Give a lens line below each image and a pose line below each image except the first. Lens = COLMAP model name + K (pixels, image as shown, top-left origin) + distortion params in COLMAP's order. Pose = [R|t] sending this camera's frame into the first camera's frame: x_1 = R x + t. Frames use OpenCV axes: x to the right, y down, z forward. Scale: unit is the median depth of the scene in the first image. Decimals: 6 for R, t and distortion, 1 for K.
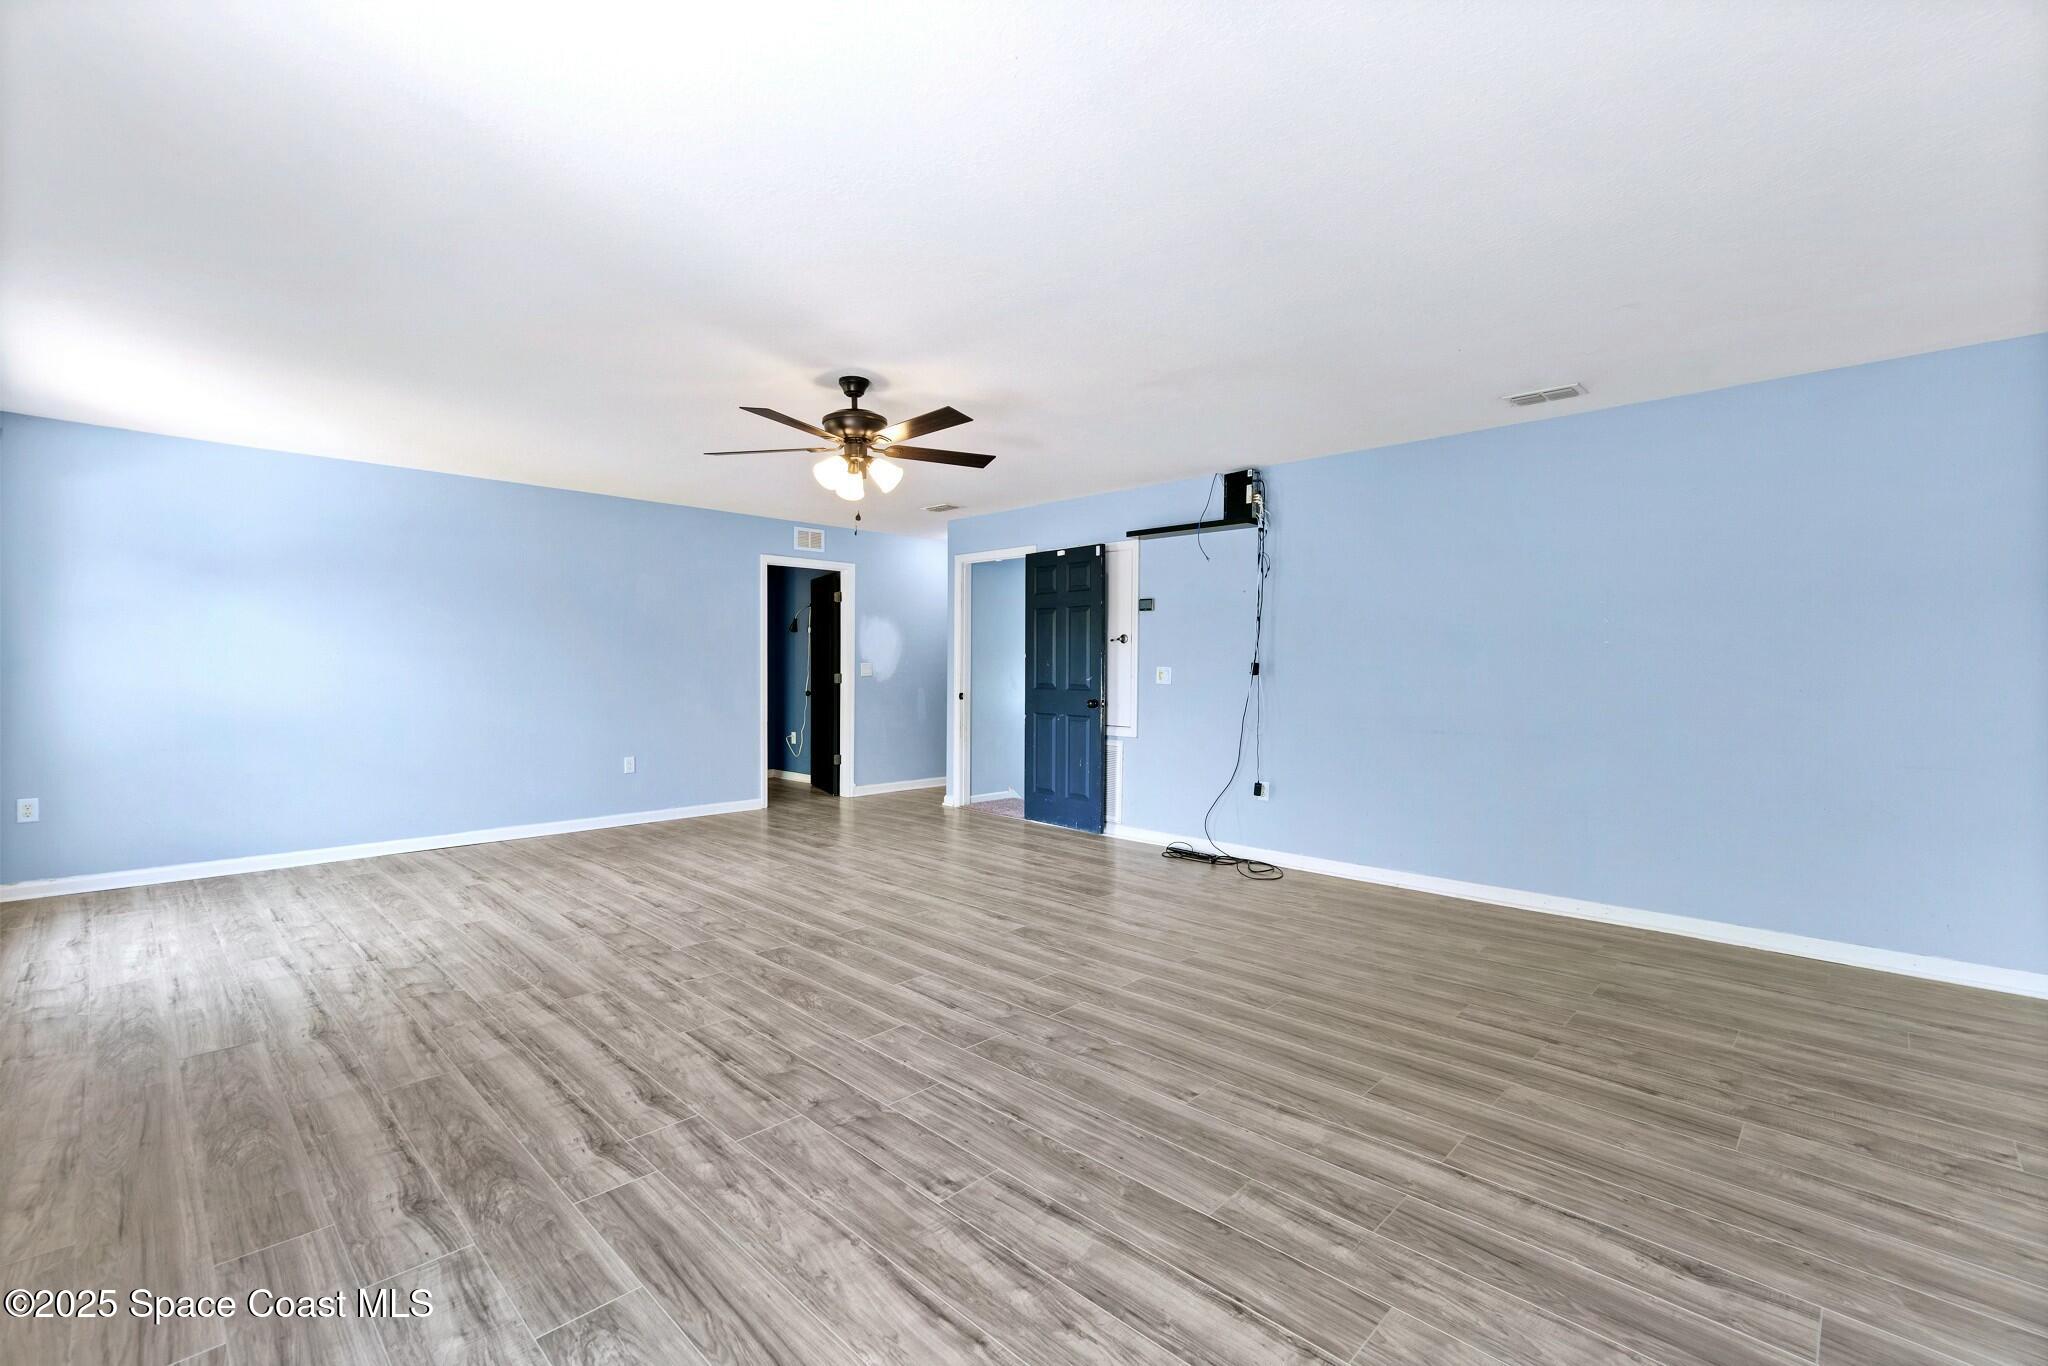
lens RADIAL K [[897.2, 0, 995.2], [0, 897.2, 688.3], [0, 0, 1]] dist [-0.005321, 0.000521]
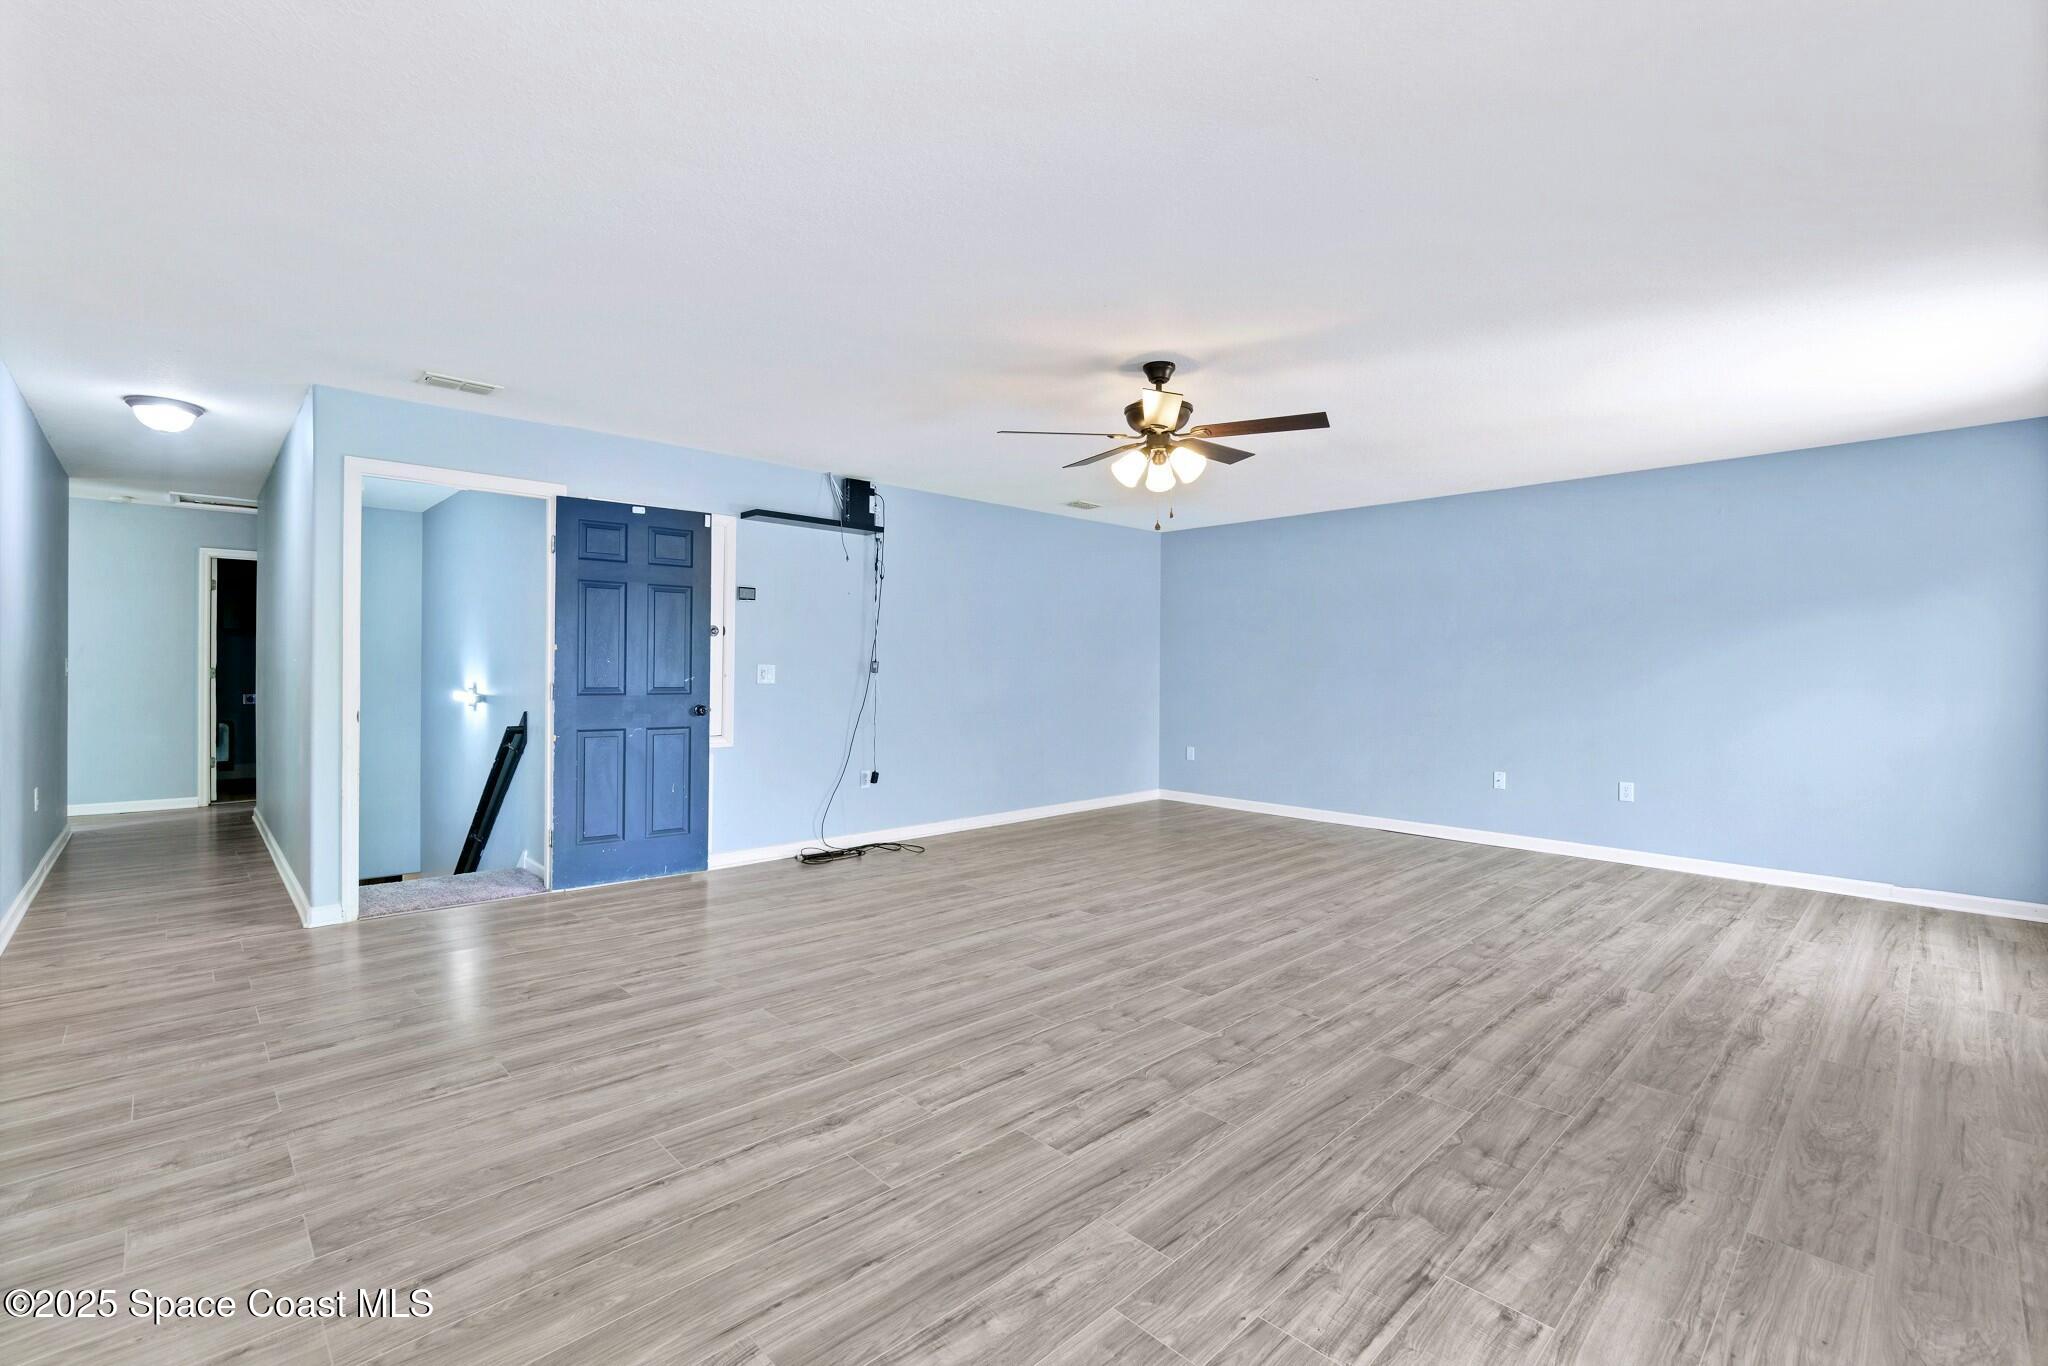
lens RADIAL K [[897.2, 0, 1026.8], [0, 897.2, 654.8], [0, 0, 1]] dist [-0.005321, 0.000521]
pose [[0.008564, 0.010526, 0.999908, -1.223174], [0.018794, 0.999766, -0.010685, -0.031379], [-0.999787, 0.018884, 0.008364, 1.245286]]
